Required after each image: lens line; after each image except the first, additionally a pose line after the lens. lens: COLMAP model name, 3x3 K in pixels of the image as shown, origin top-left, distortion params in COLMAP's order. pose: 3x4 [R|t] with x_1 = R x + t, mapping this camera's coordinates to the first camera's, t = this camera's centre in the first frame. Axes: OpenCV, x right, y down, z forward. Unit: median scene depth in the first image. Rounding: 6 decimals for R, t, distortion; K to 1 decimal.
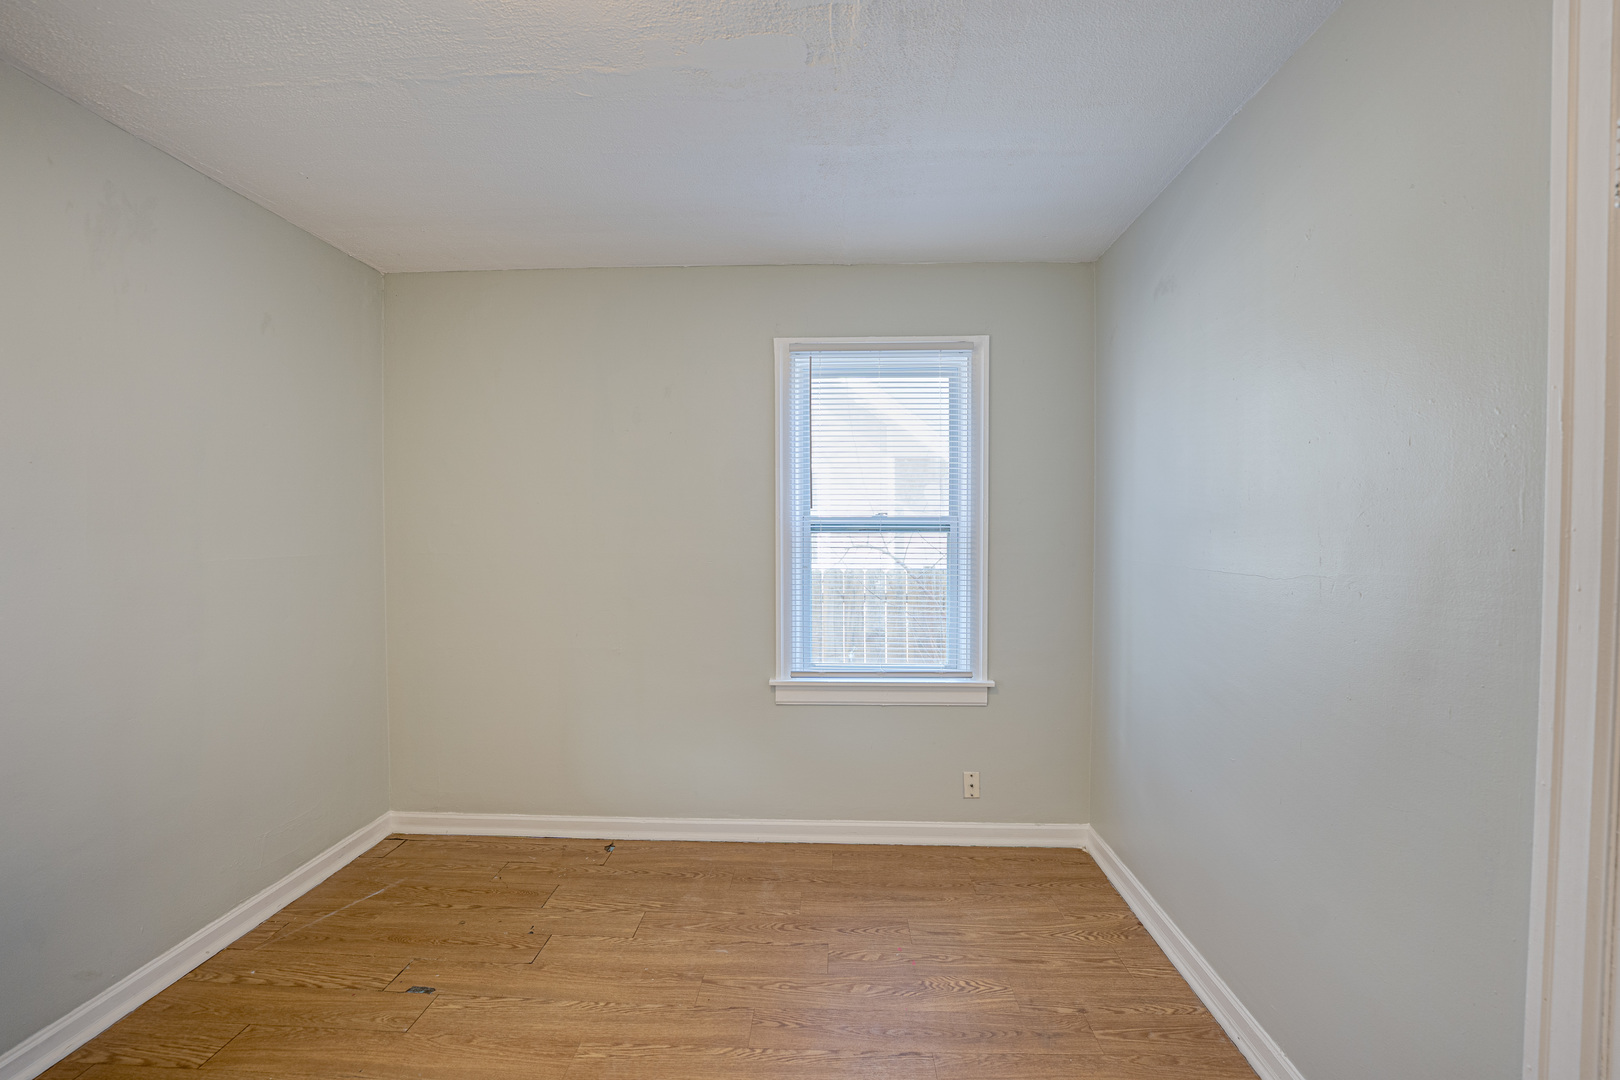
lens RADIAL K [[654.3, 0, 810.0], [0, 654.3, 540.0], [0, 0, 1]] dist [-0.014643, 0.000032]
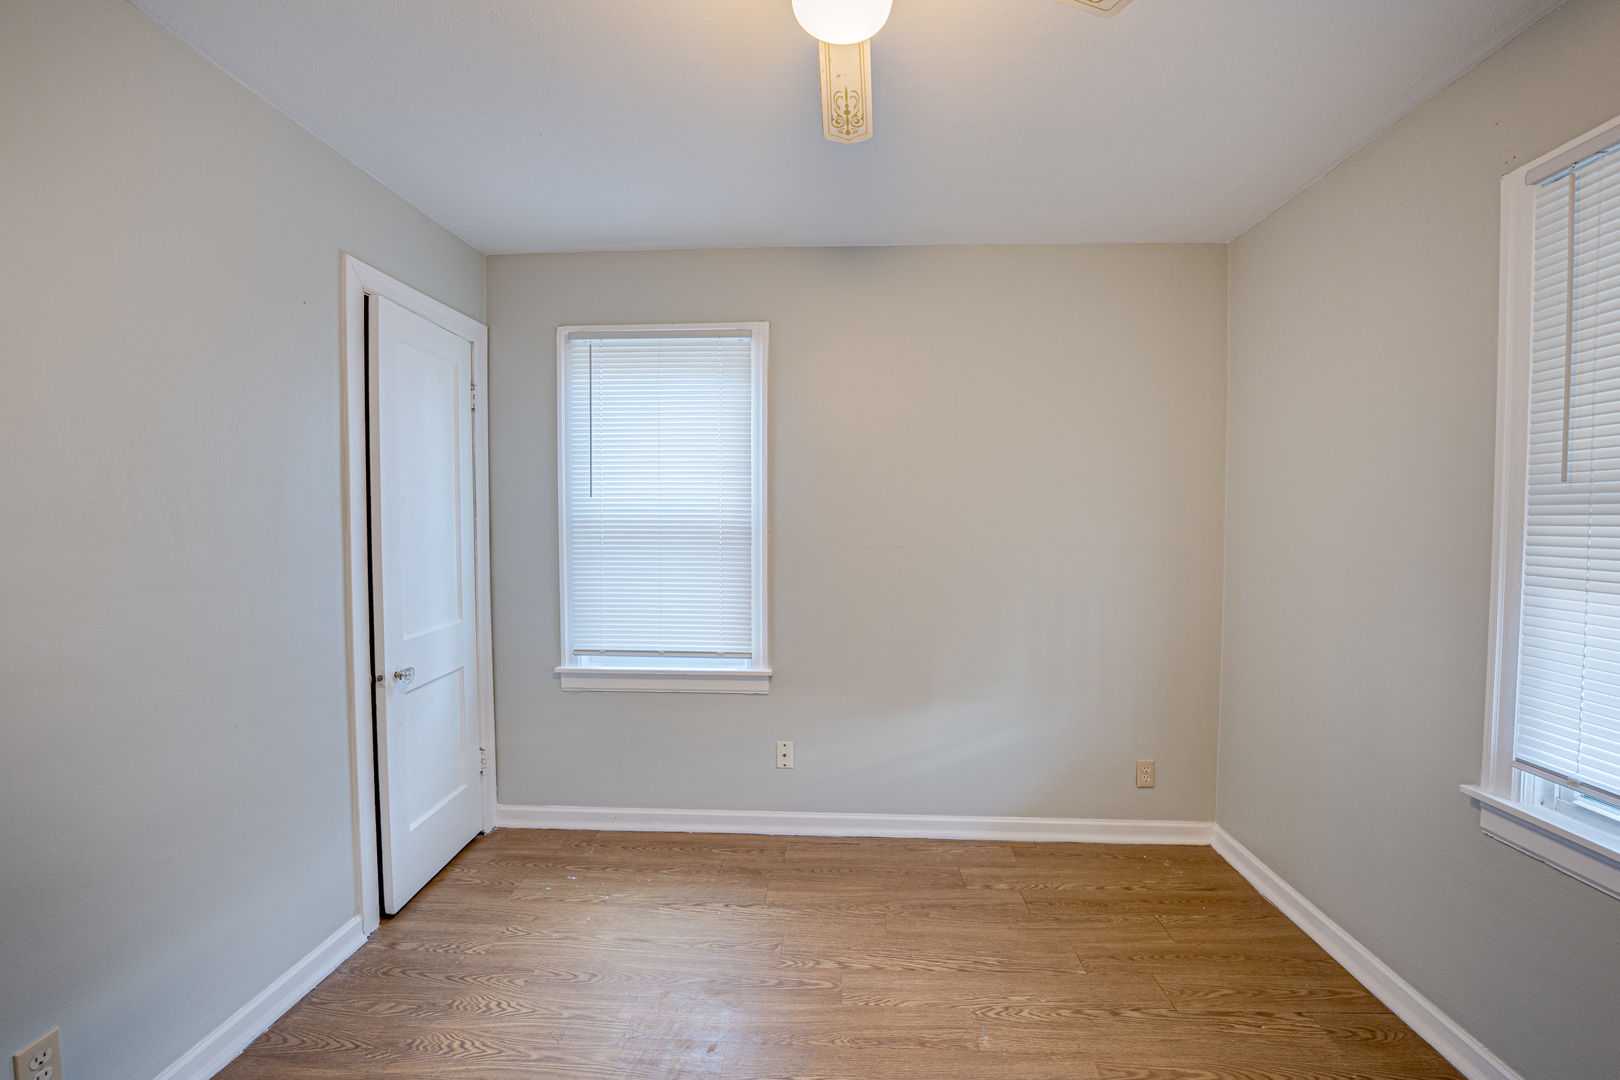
lens RADIAL K [[654.3, 0, 810.0], [0, 654.3, 540.0], [0, 0, 1]] dist [-0.014643, 0.000032]
pose [[0.999885, 0.001317, -0.015140, 0.345757], [-0.001167, 0.999950, 0.009898, 0.007231], [0.015152, -0.009879, 0.999836, 0.003939]]
